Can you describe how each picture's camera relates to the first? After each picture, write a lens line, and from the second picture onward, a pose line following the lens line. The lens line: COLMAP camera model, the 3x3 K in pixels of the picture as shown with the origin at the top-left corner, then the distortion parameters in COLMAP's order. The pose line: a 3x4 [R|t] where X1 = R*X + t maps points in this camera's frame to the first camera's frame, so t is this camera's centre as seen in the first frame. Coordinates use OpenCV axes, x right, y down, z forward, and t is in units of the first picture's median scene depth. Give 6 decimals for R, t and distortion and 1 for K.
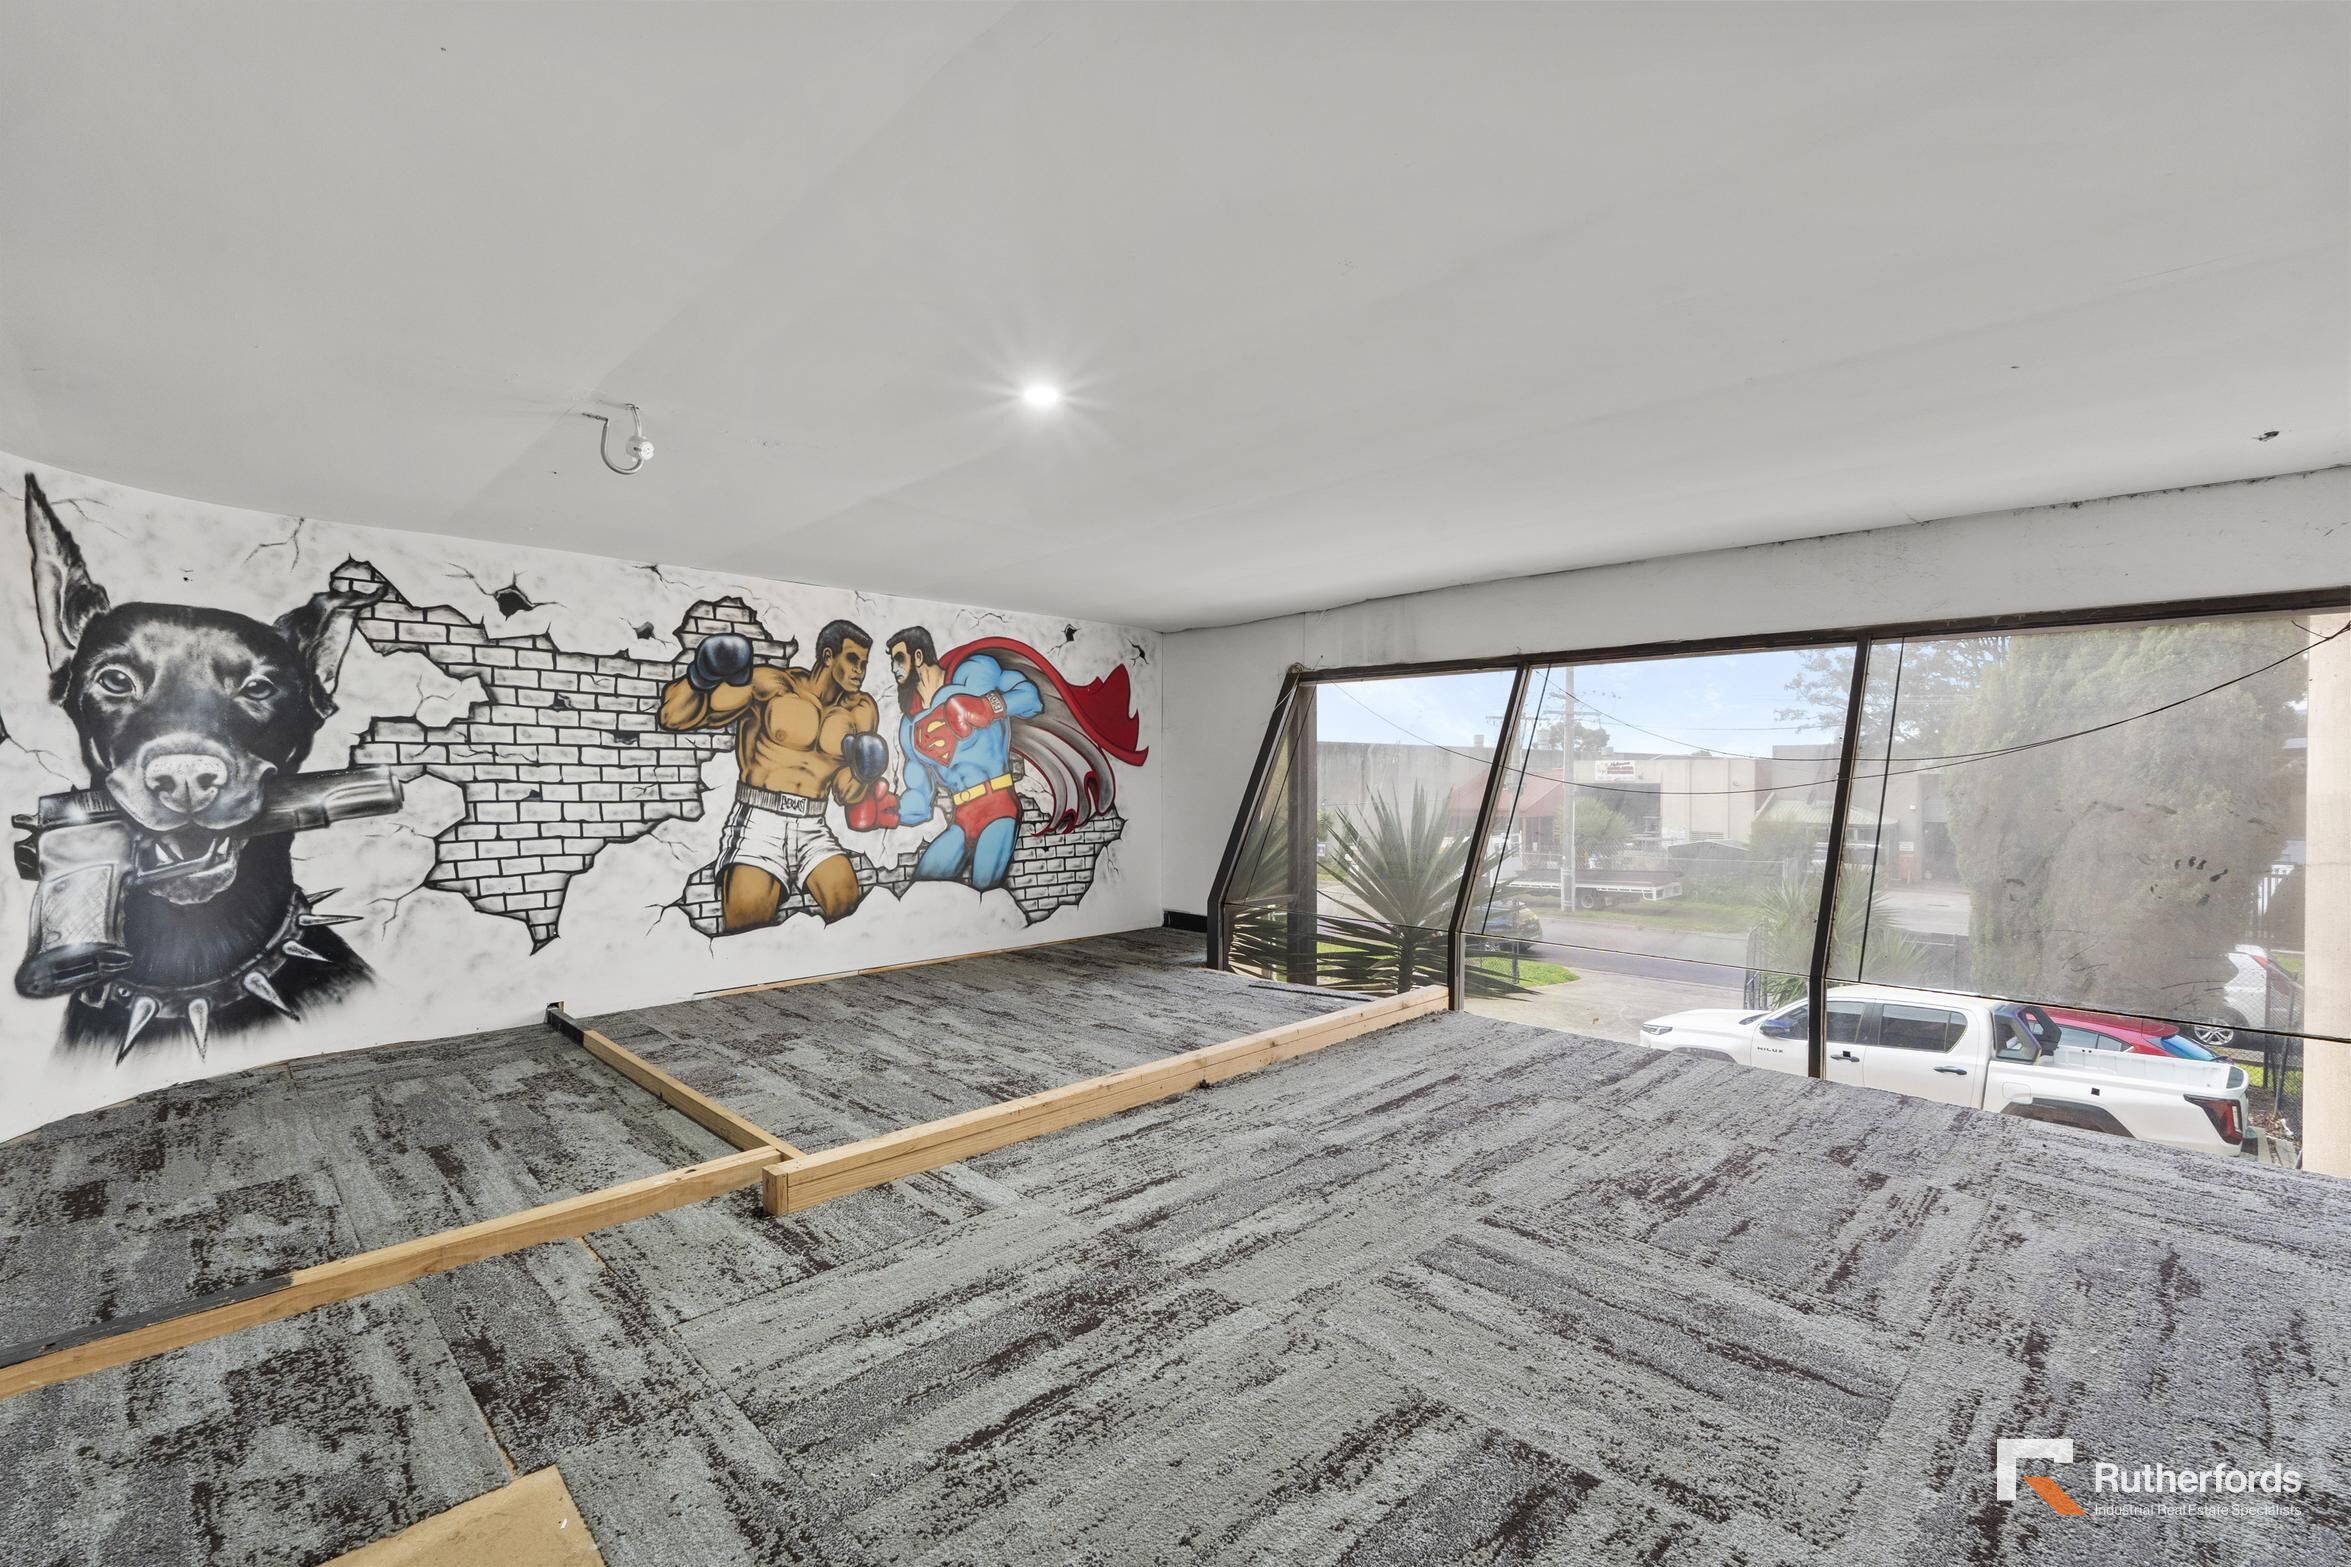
lens RADIAL K [[1030.6, 0, 1185.9], [0, 1030.6, 779.9], [0, 0, 1]] dist [-0.005475, 0.001179]
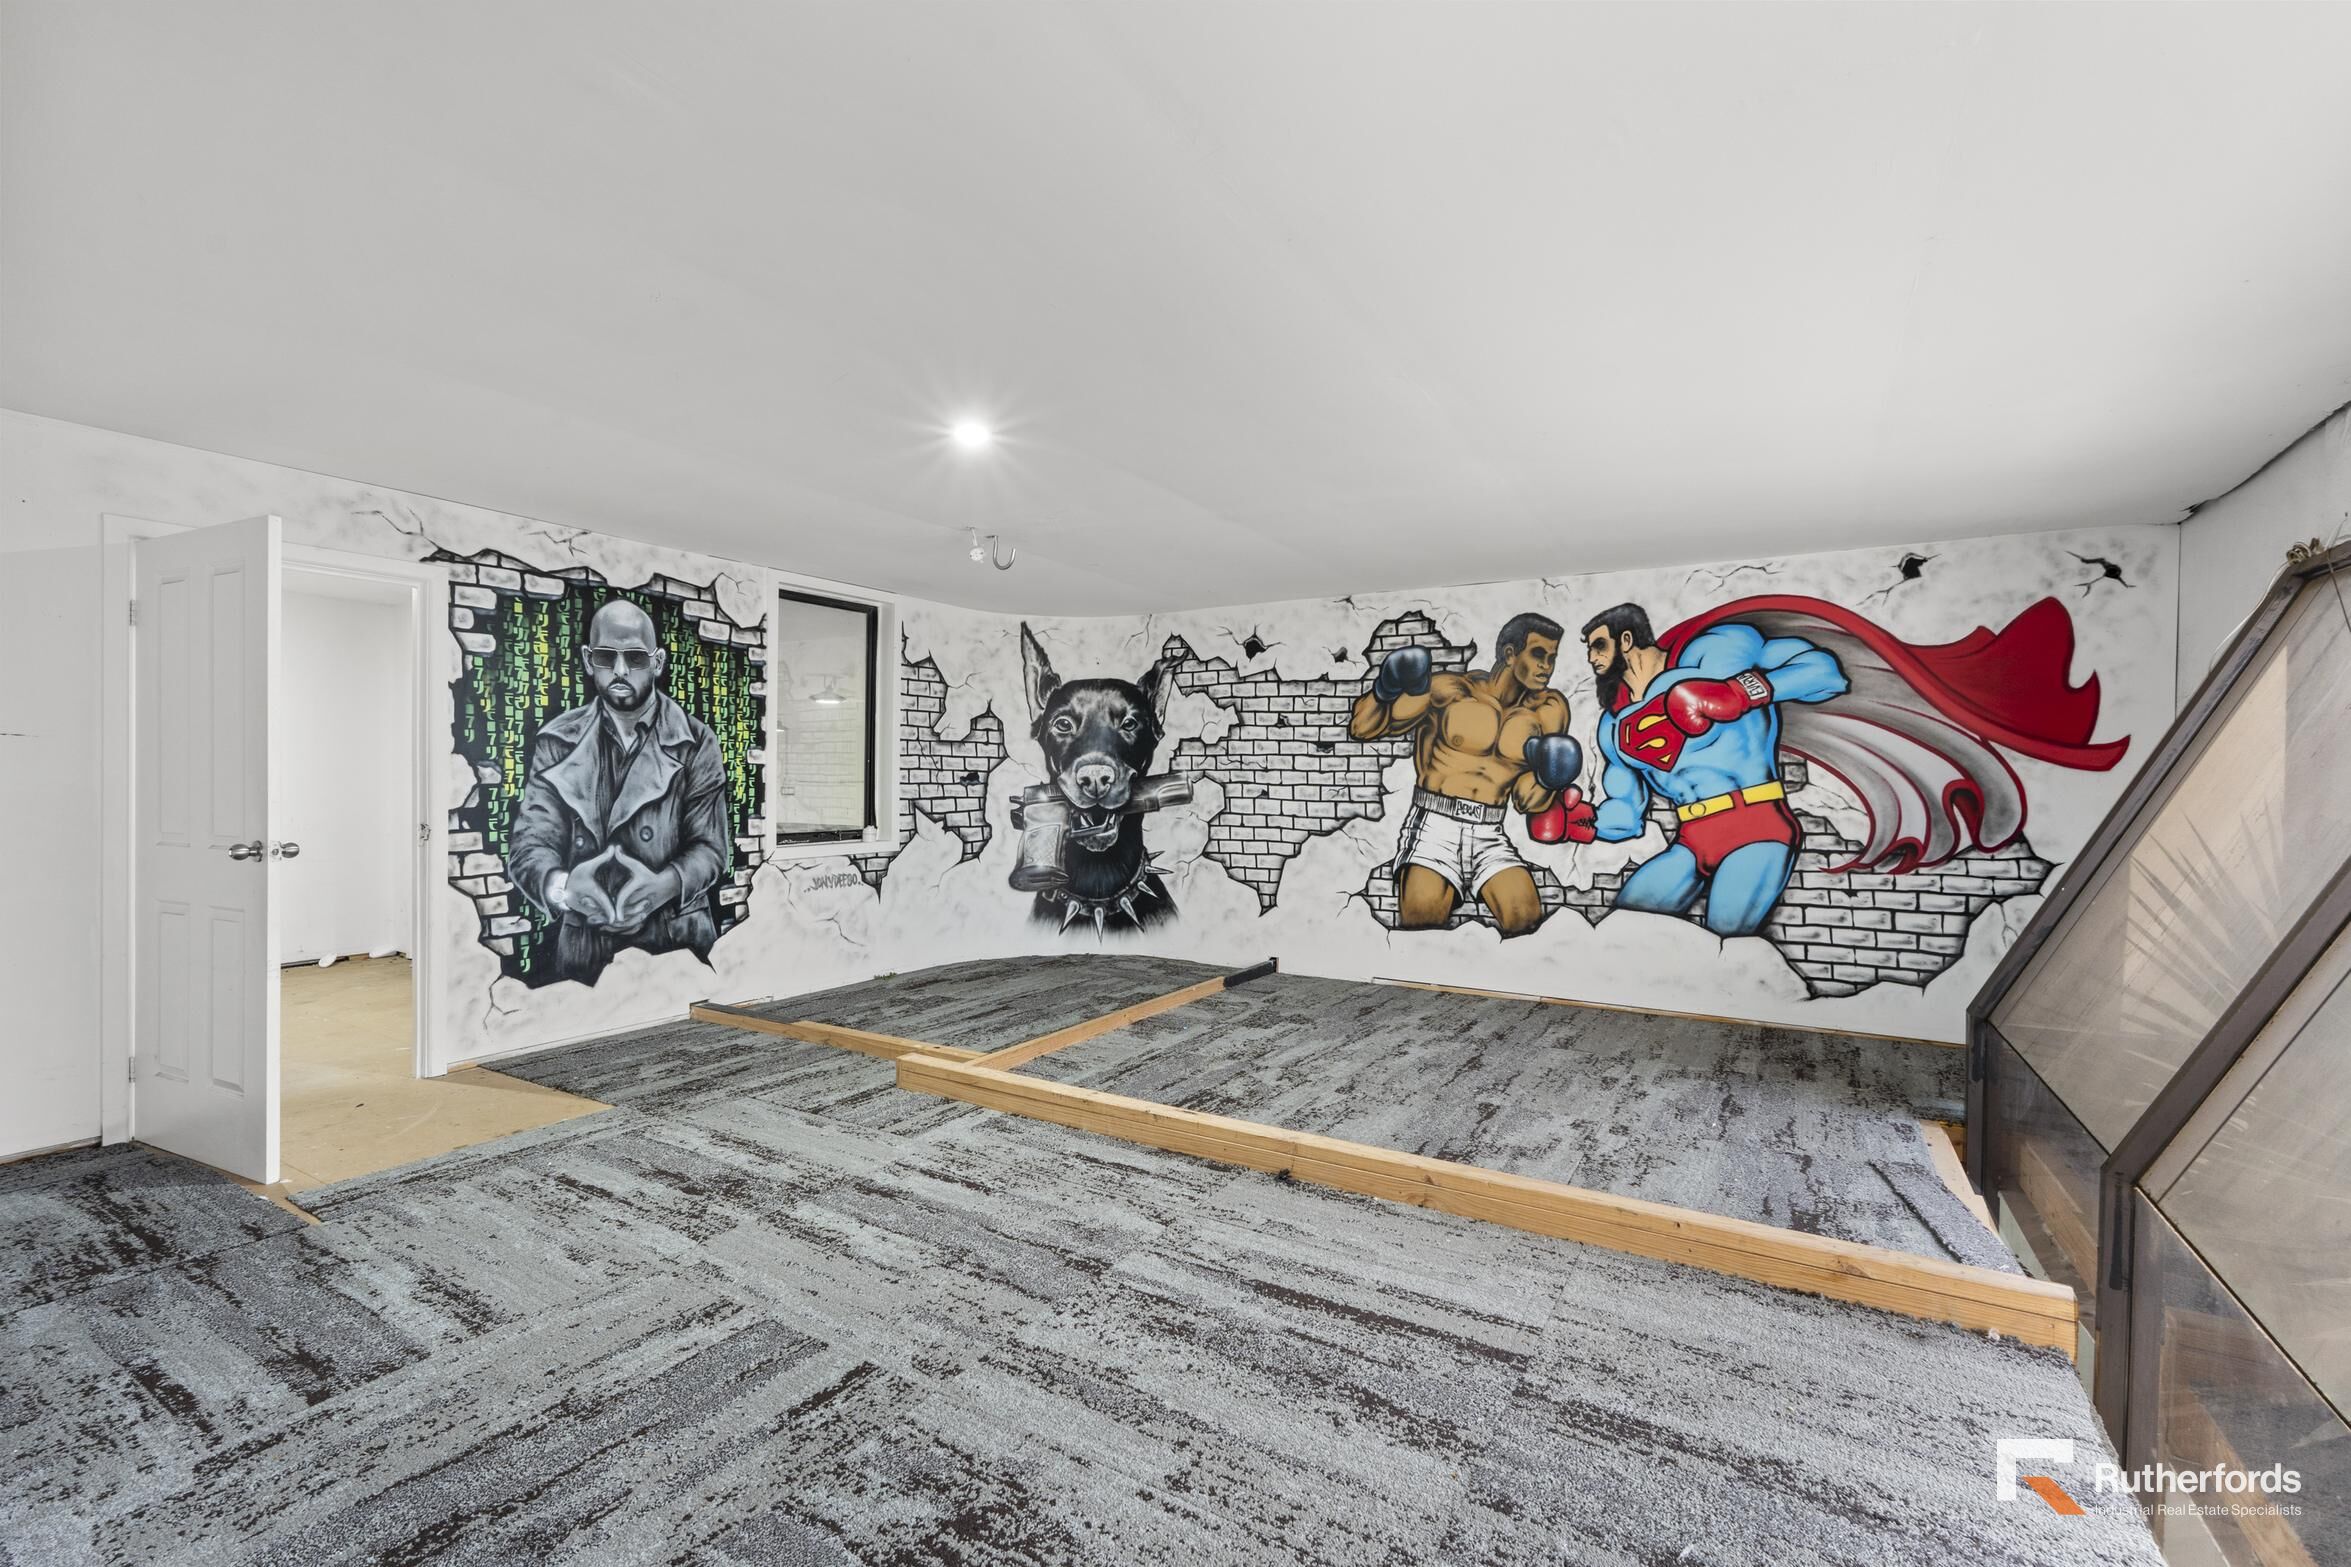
lens RADIAL K [[1030.6, 0, 1170.3], [0, 1030.6, 780.5], [0, 0, 1]] dist [-0.005475, 0.001179]
pose [[0.230979, 0.006060, -0.972940, 0.714367], [-0.013699, 0.999902, 0.002976, -0.004902], [0.972862, 0.012641, 0.231040, 0.690509]]
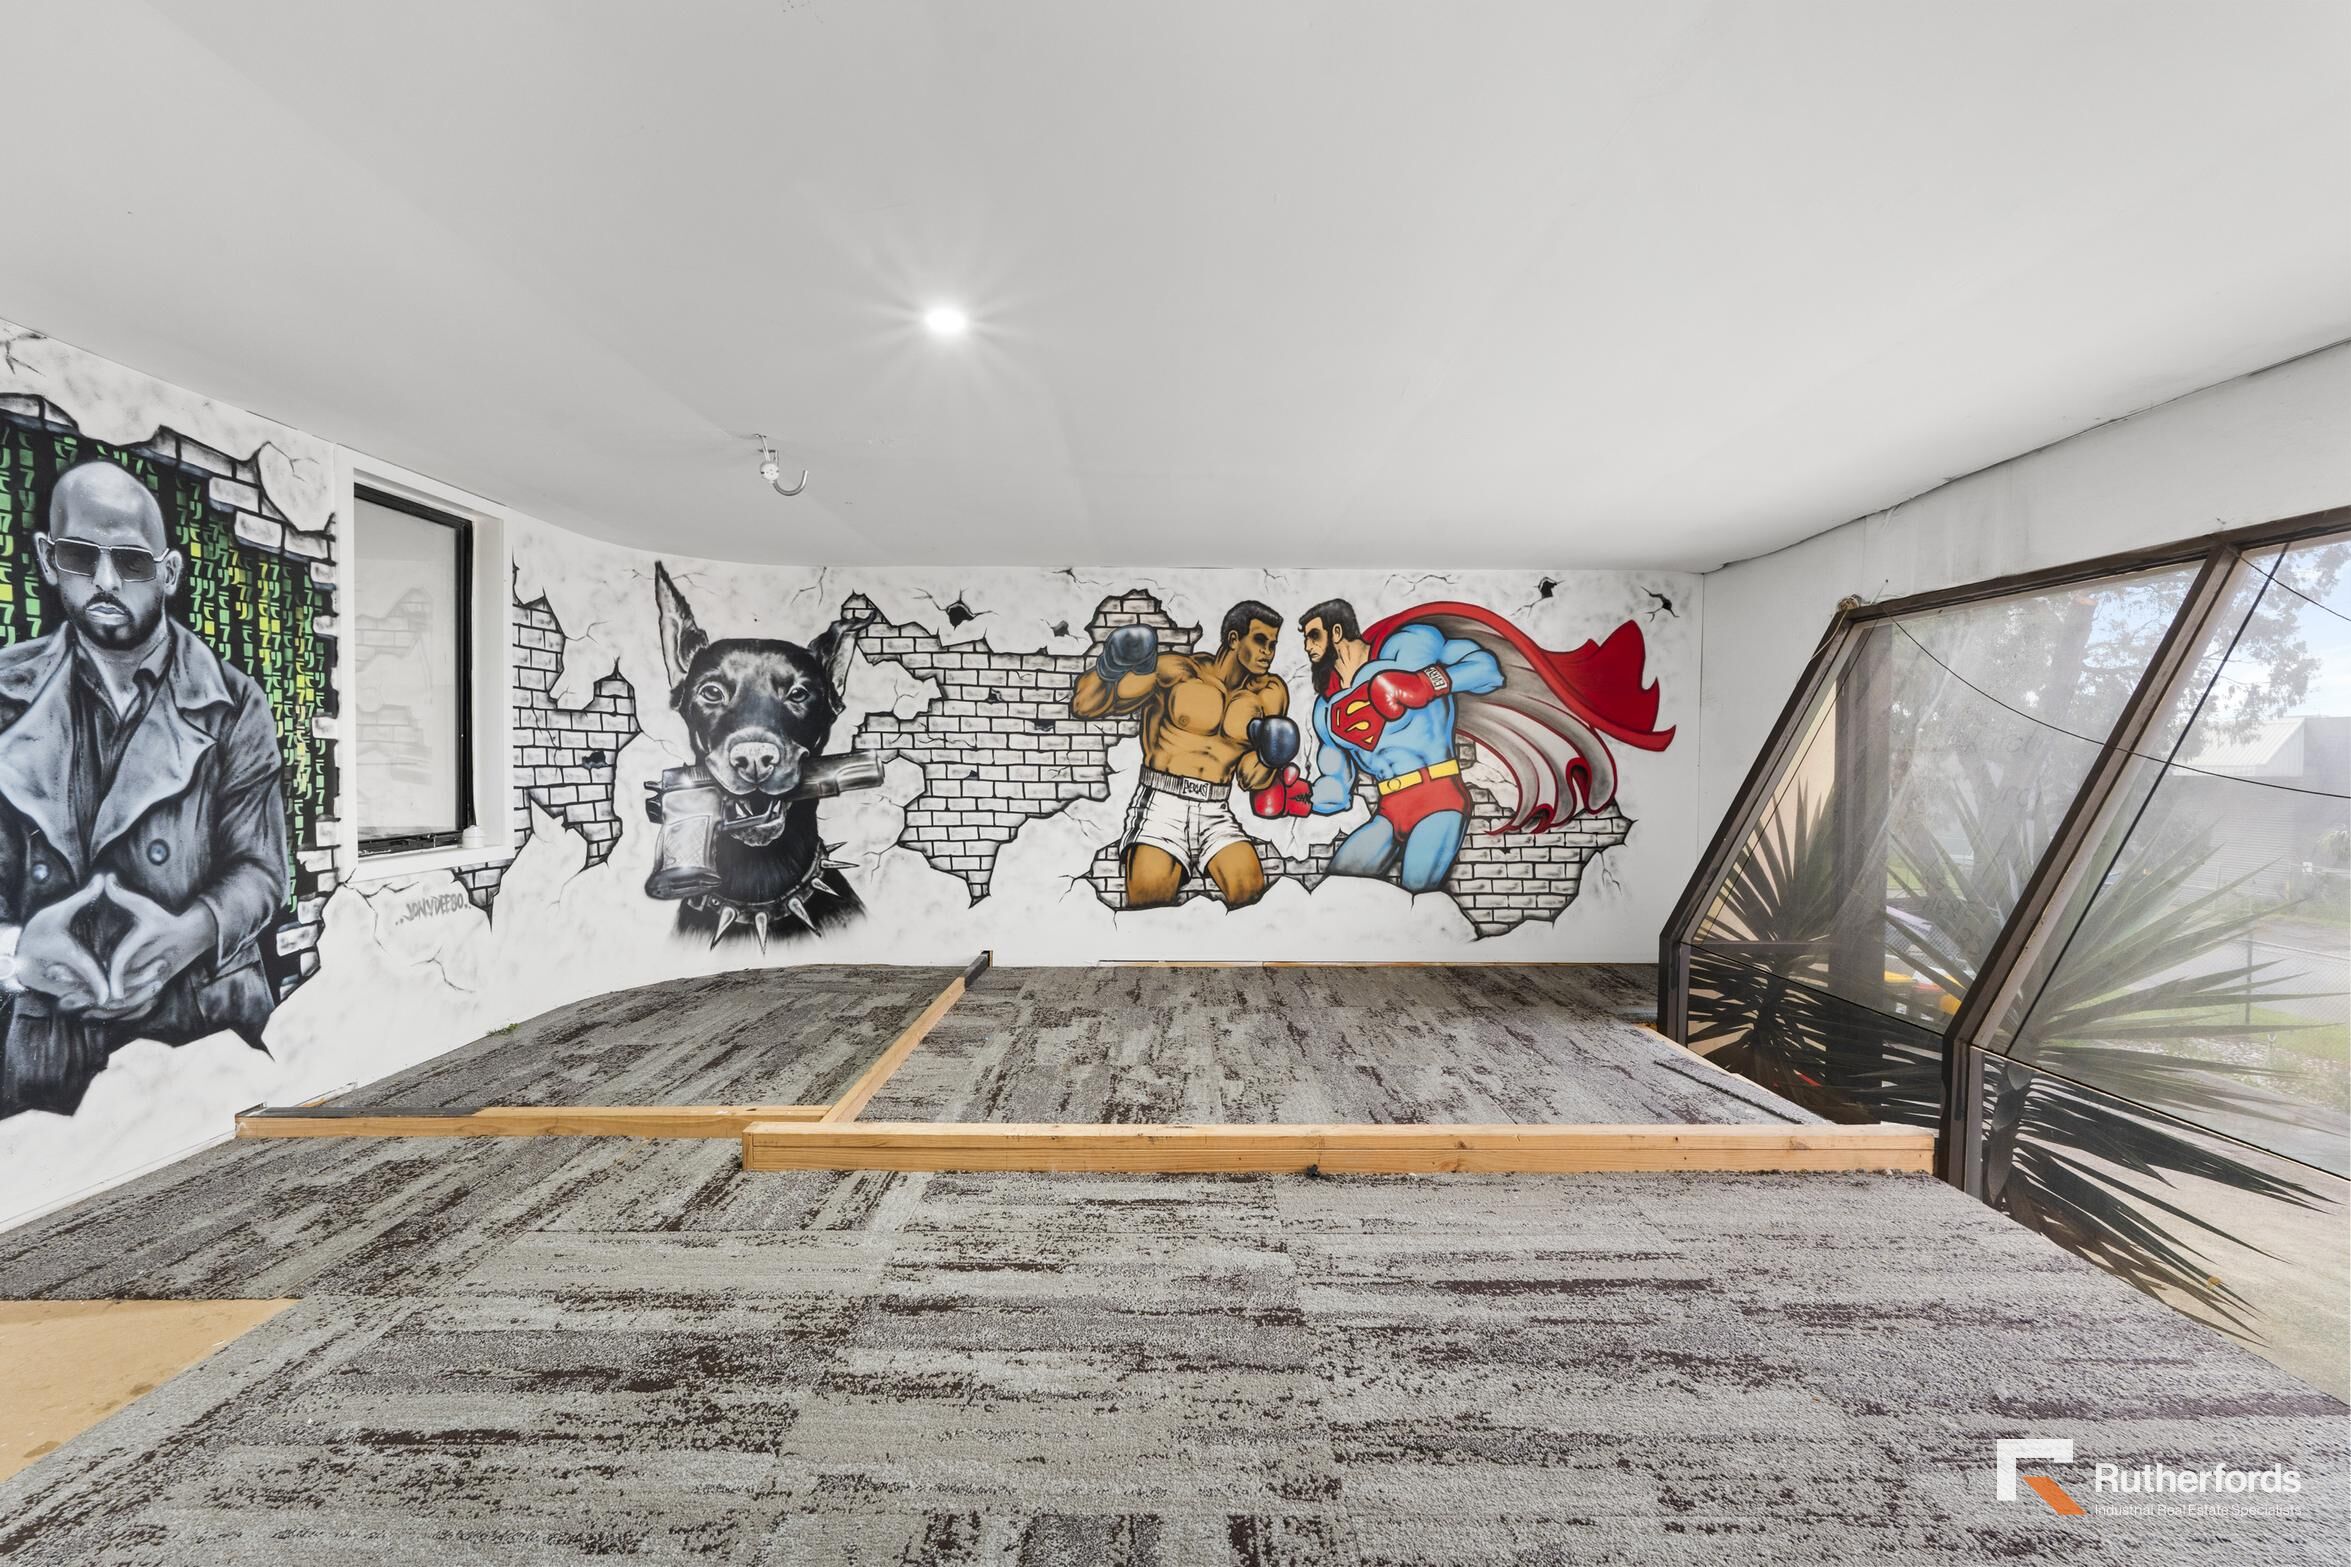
lens RADIAL K [[1030.6, 0, 1176.2], [0, 1030.6, 781.9], [0, 0, 1]] dist [-0.005475, 0.001179]
pose [[0.709724, 0.020670, -0.704177, 0.444697], [-0.010231, 0.999766, 0.019036, -0.002495], [0.704406, -0.006306, 0.709769, 0.374386]]
